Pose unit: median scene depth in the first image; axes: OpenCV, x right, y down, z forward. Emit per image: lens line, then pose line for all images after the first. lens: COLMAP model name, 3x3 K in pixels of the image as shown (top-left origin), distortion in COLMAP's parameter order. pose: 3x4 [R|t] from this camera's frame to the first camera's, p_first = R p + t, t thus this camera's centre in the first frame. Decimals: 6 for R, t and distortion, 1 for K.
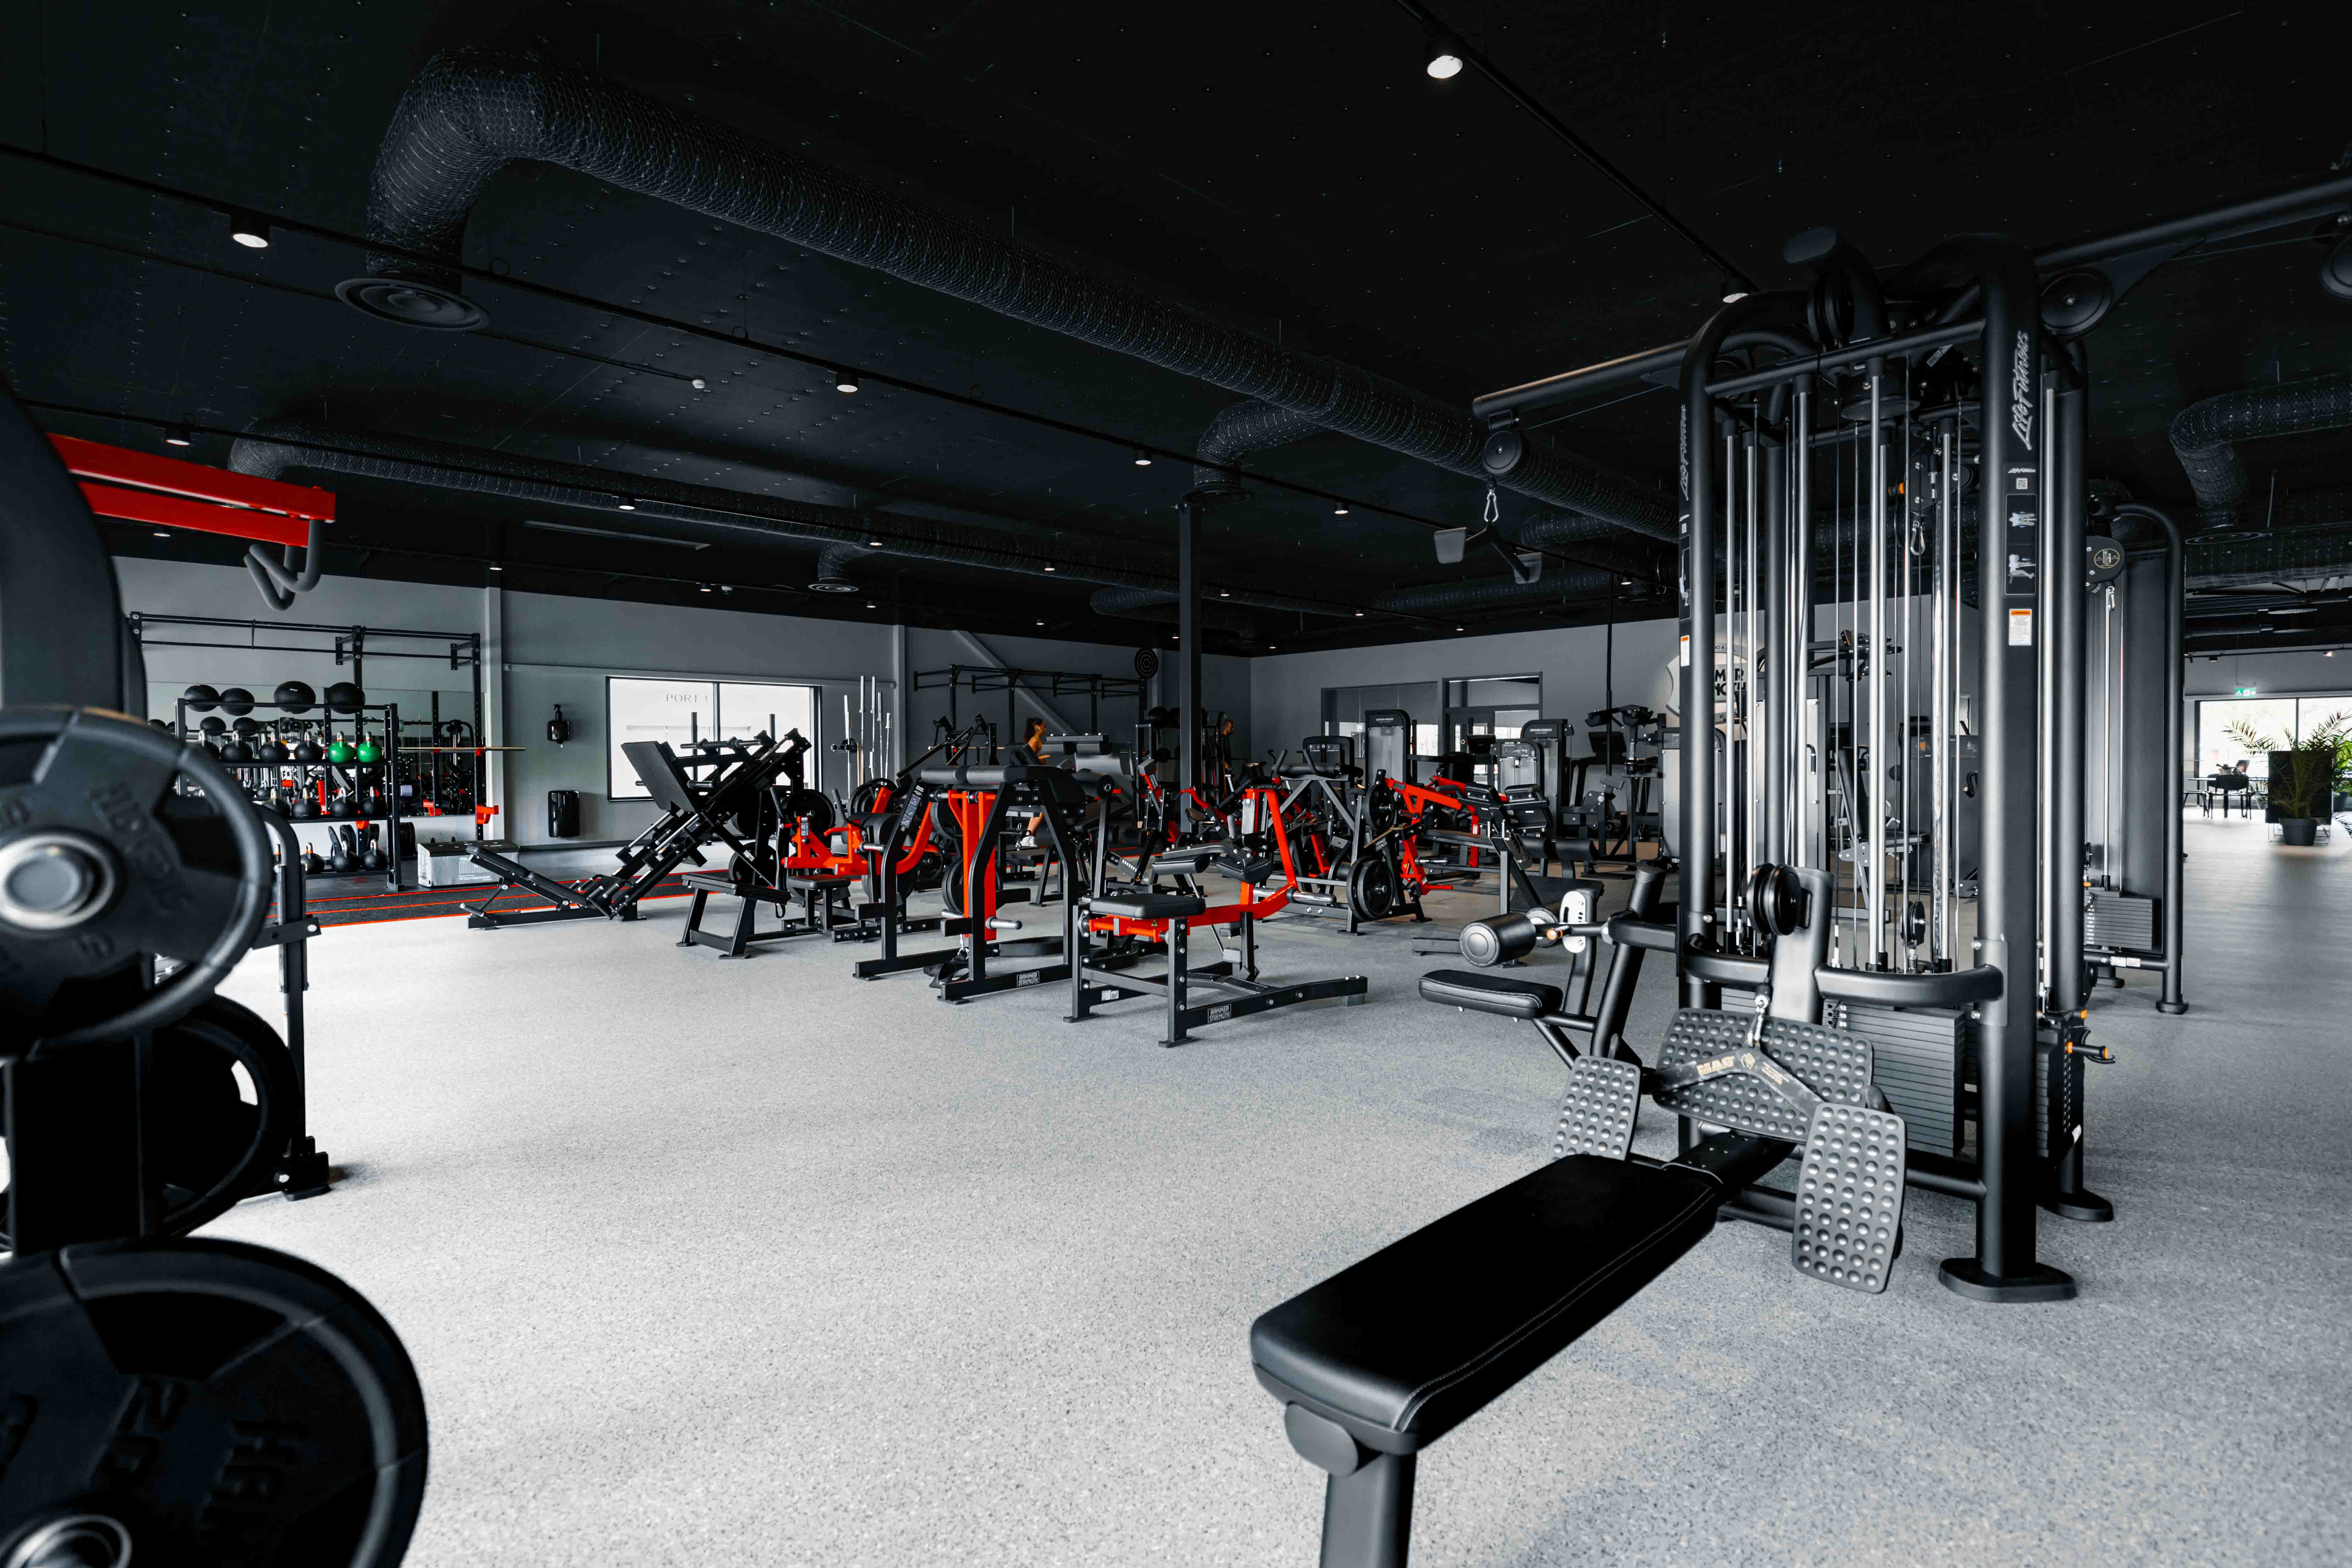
lens RADIAL K [[1093.0, 0, 1175.2], [0, 1093.0, 778.1], [0, 0, 1]] dist [-0.001084, -0.000181]
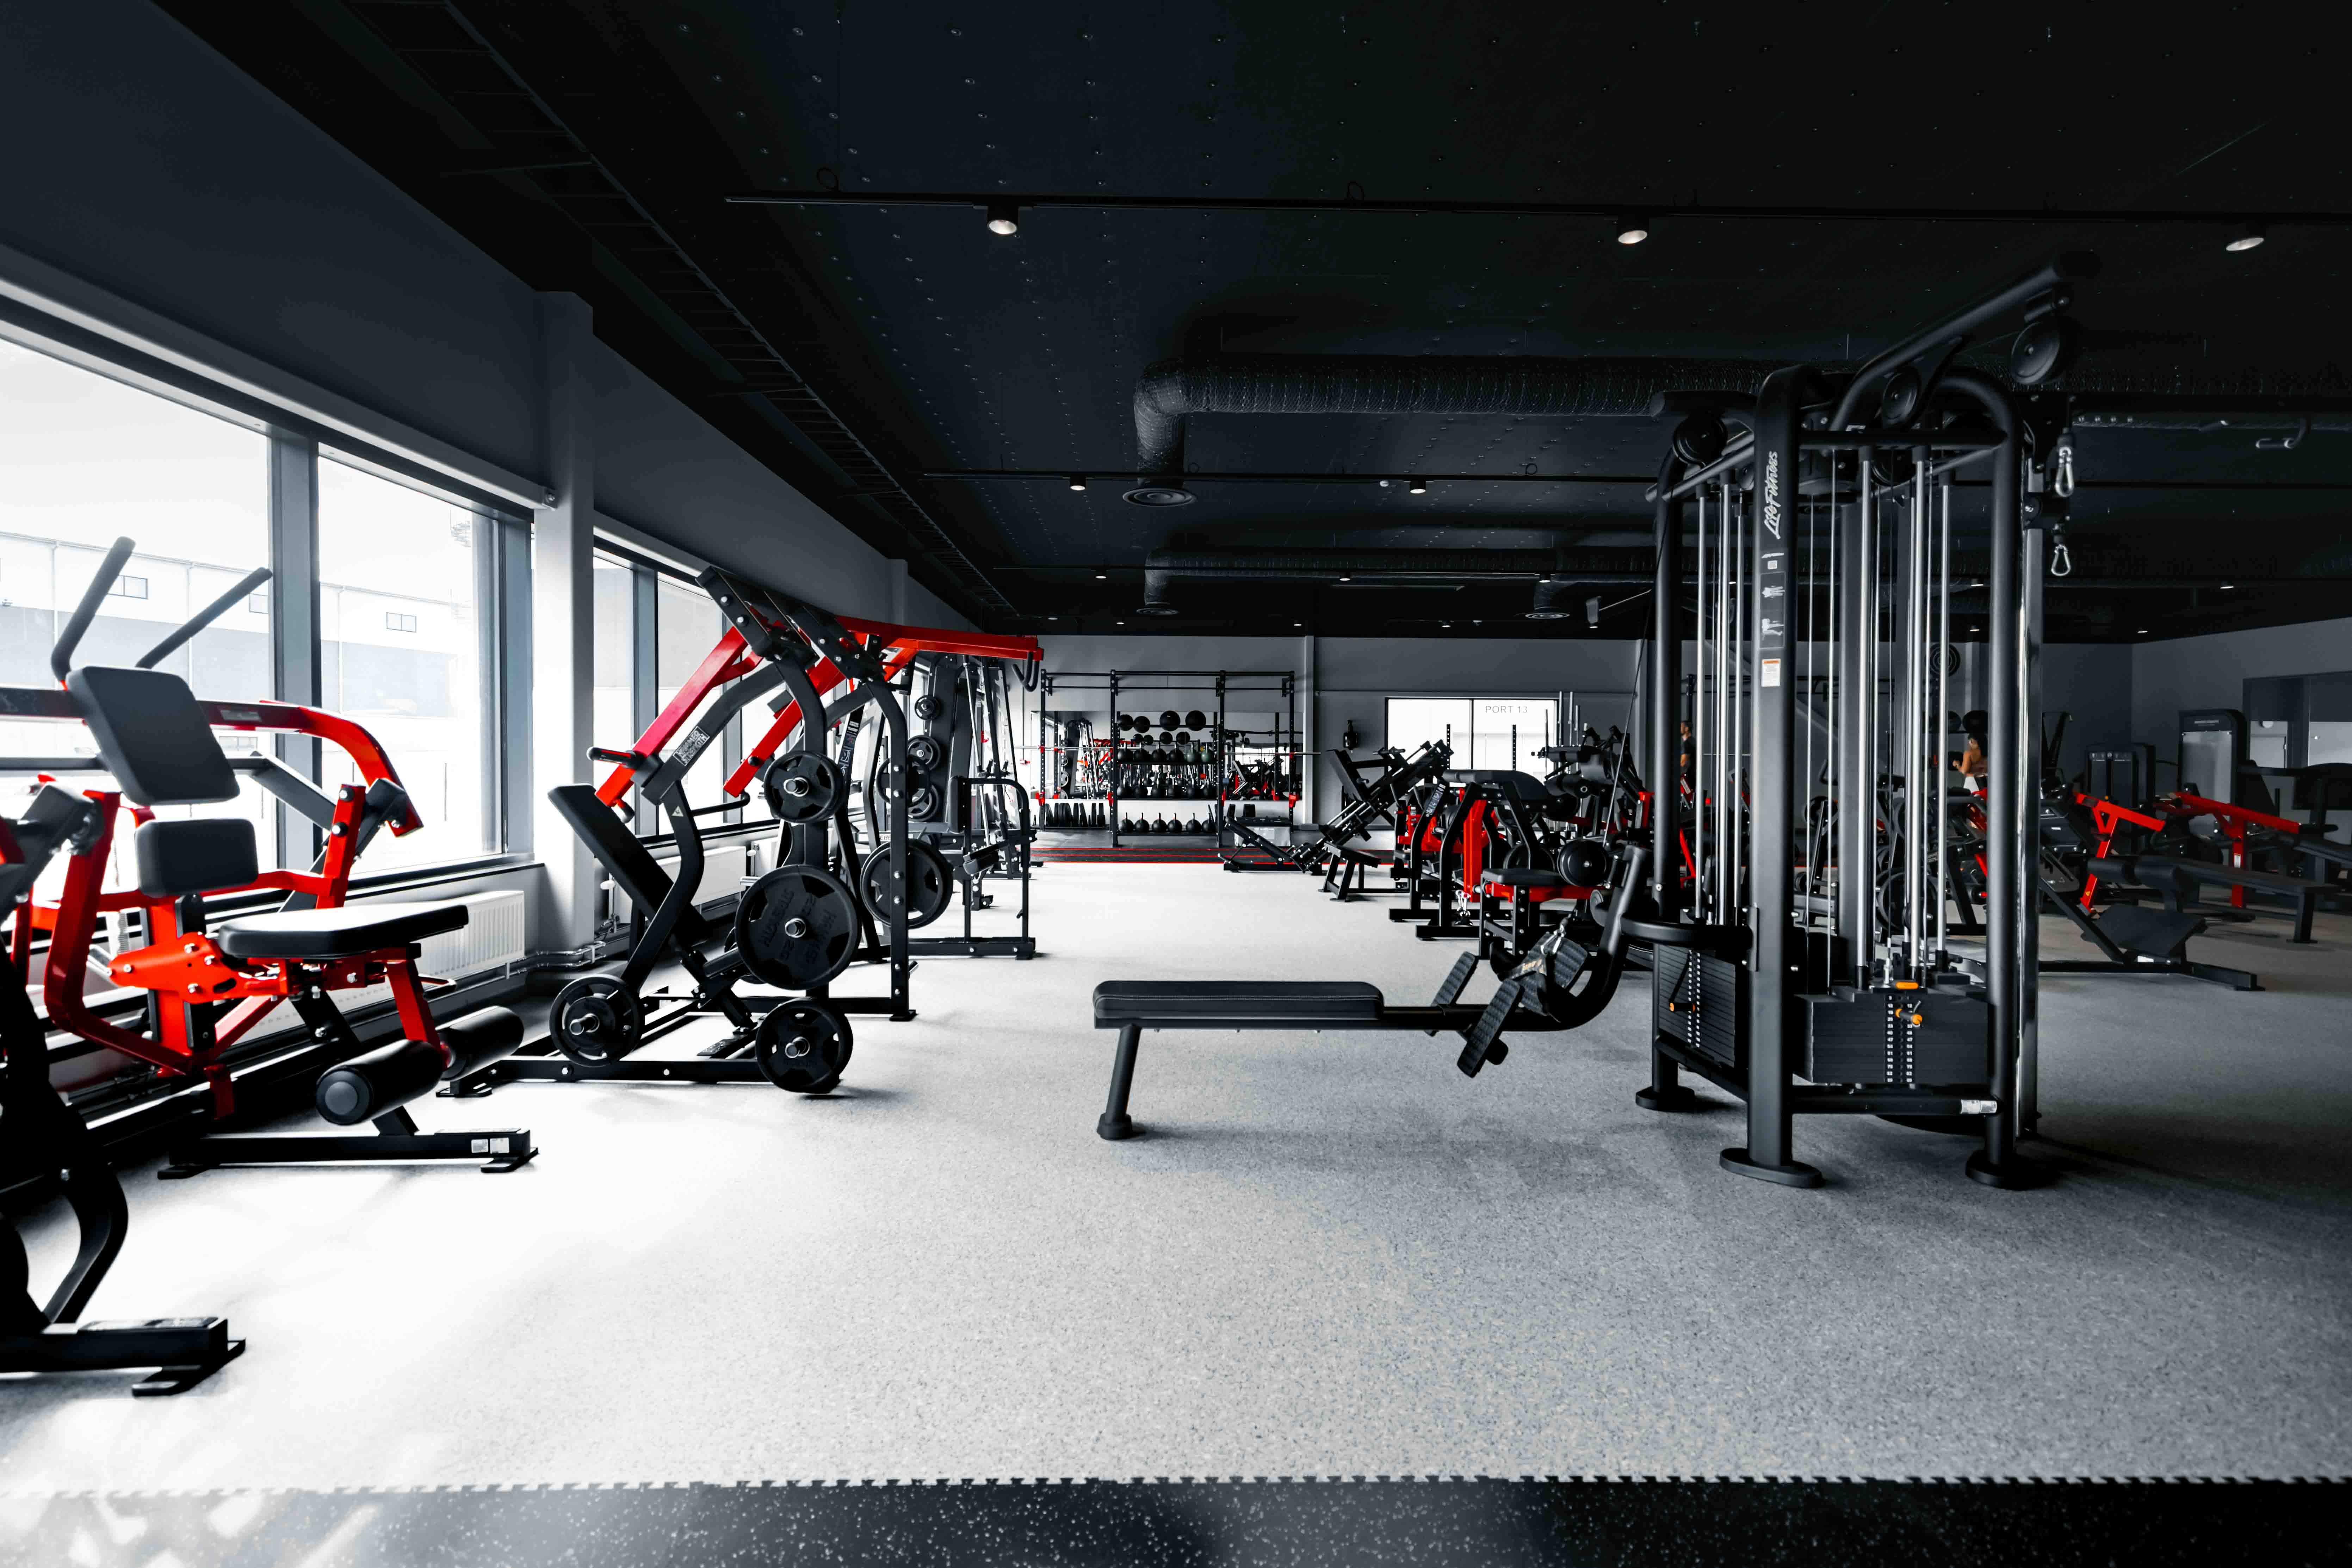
lens RADIAL K [[1030.1, 0, 1199.5], [0, 1030.1, 772.6], [0, 0, 1]] dist [0.001310, 0.000142]
pose [[0.744214, 0.016810, -0.667730, 0.232830], [-0.022361, 0.999750, 0.000247, -0.000179], [0.667567, 0.014747, 0.744404, -0.084590]]
